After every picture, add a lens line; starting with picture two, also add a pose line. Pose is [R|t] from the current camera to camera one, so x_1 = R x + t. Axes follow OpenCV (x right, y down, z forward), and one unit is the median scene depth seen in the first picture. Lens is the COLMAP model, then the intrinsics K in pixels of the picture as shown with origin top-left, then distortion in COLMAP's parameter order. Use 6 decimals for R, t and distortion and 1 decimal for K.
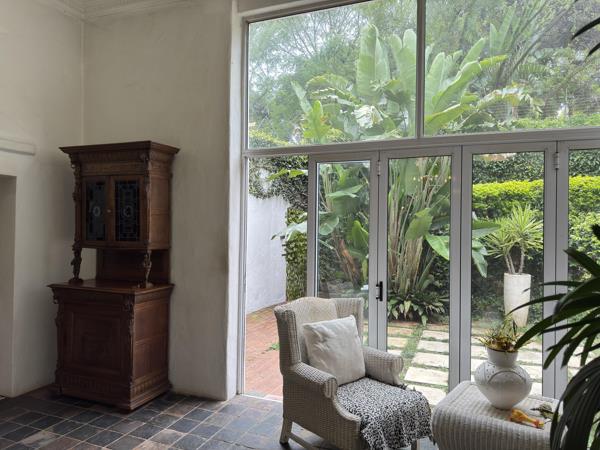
lens RADIAL K [[415.7, 0, 299.1], [0, 415.7, 215.5], [0, 0, 1]] dist [0.071679, -0.106290]
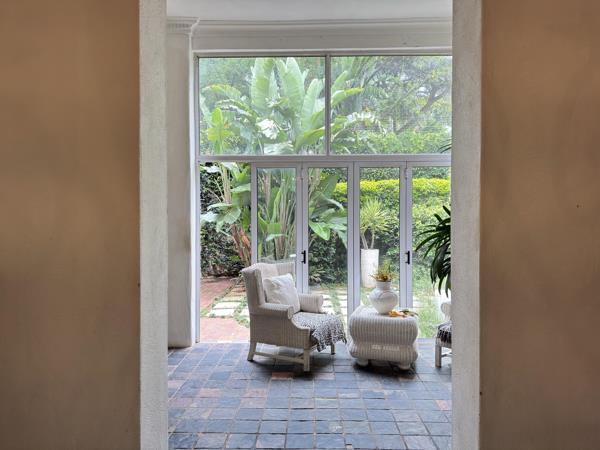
lens RADIAL K [[415.7, 0, 299.1], [0, 415.7, 215.5], [0, 0, 1]] dist [0.071679, -0.106290]
pose [[0.937361, -0.011364, 0.348175, -0.183746], [0.005665, 0.999833, 0.017383, 0.004134], [-0.348314, -0.014322, 0.937268, -0.207932]]
